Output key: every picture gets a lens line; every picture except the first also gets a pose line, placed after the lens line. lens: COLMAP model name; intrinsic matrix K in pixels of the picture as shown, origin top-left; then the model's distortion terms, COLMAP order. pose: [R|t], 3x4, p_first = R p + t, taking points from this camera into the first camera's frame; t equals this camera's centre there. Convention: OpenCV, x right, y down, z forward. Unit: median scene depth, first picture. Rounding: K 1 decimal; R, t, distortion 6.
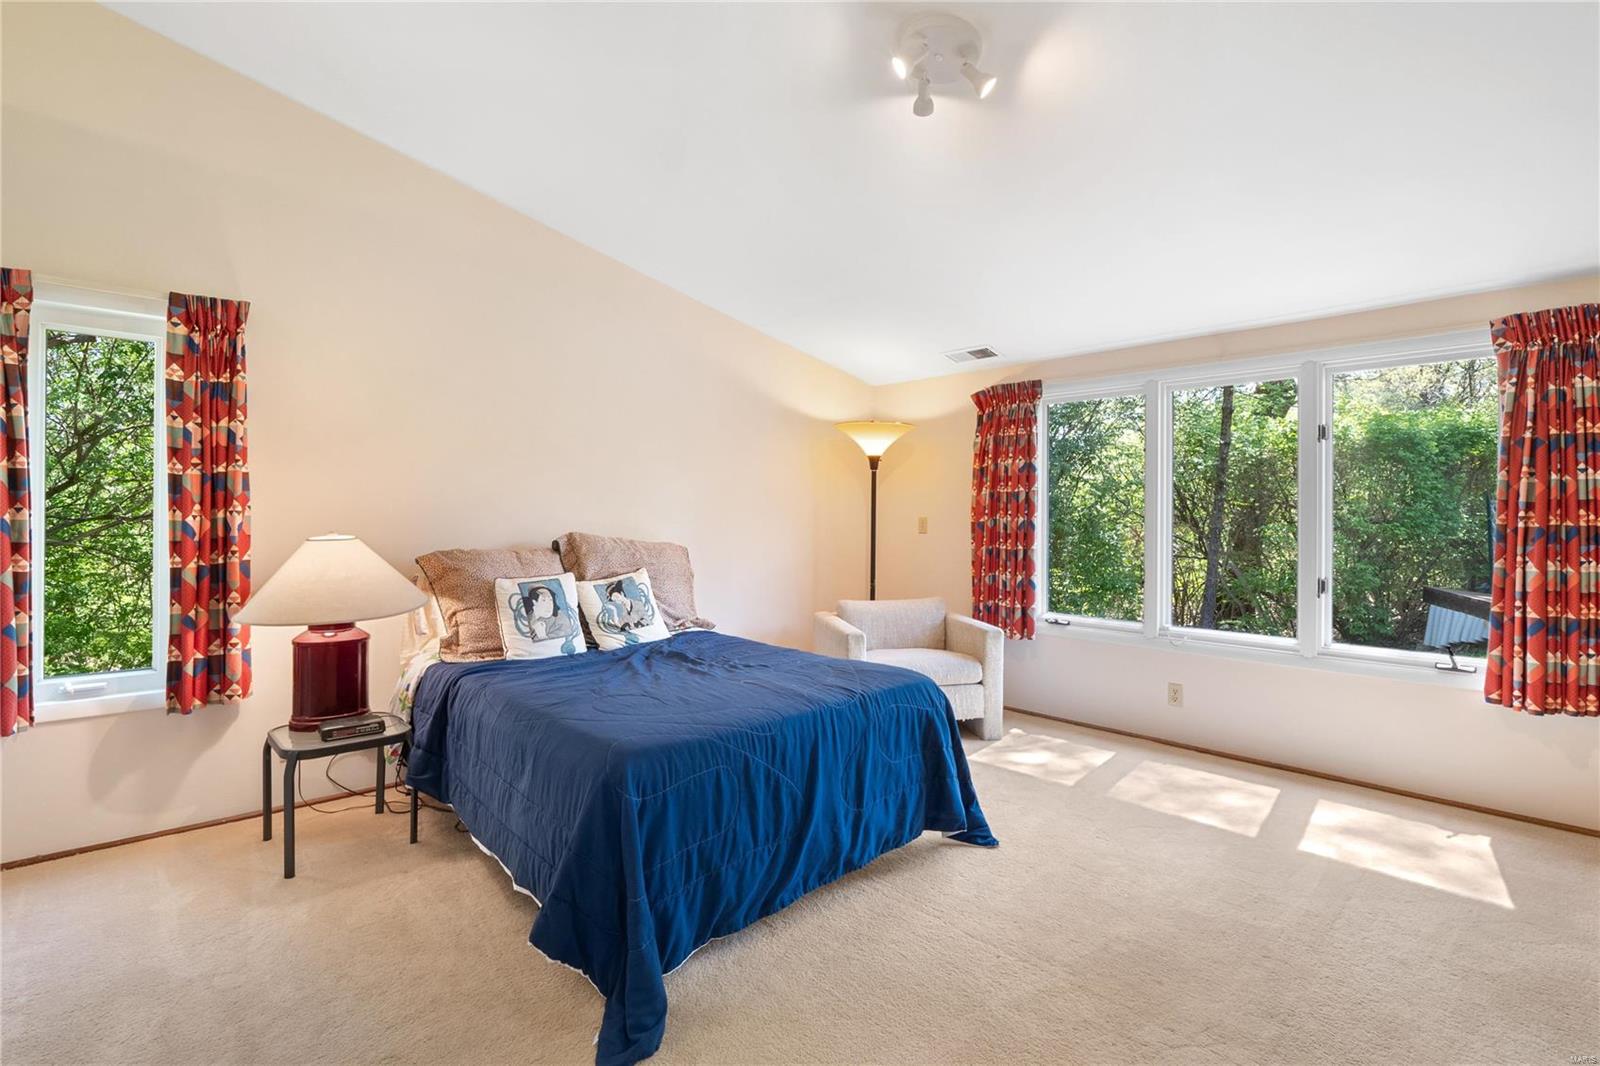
lens RADIAL K [[746.8, 0, 803.0], [0, 746.8, 524.4], [0, 0, 1]] dist [-0.005770, -0.001236]
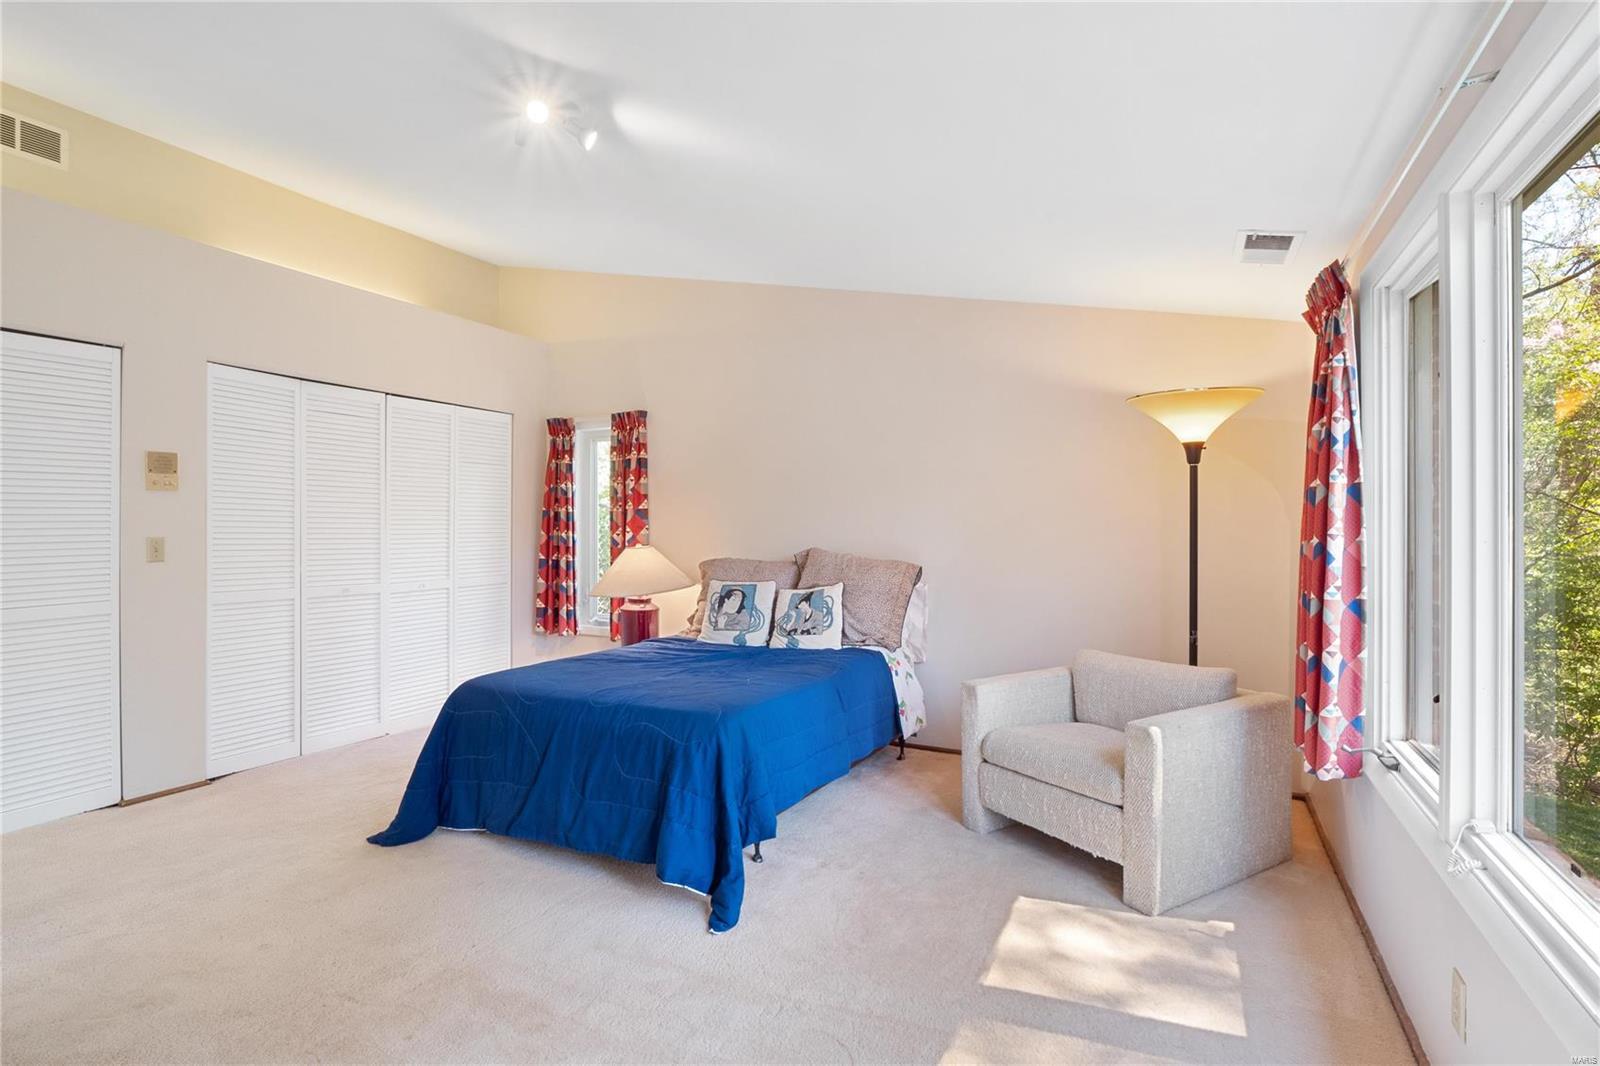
lens RADIAL K [[746.8, 0, 803.0], [0, 746.8, 531.2], [0, 0, 1]] dist [-0.005770, -0.001236]
pose [[0.349297, -0.005448, -0.936996, 0.872715], [-0.010759, 0.999894, -0.009825, -0.003886], [0.936950, 0.013512, 0.349202, 0.653876]]
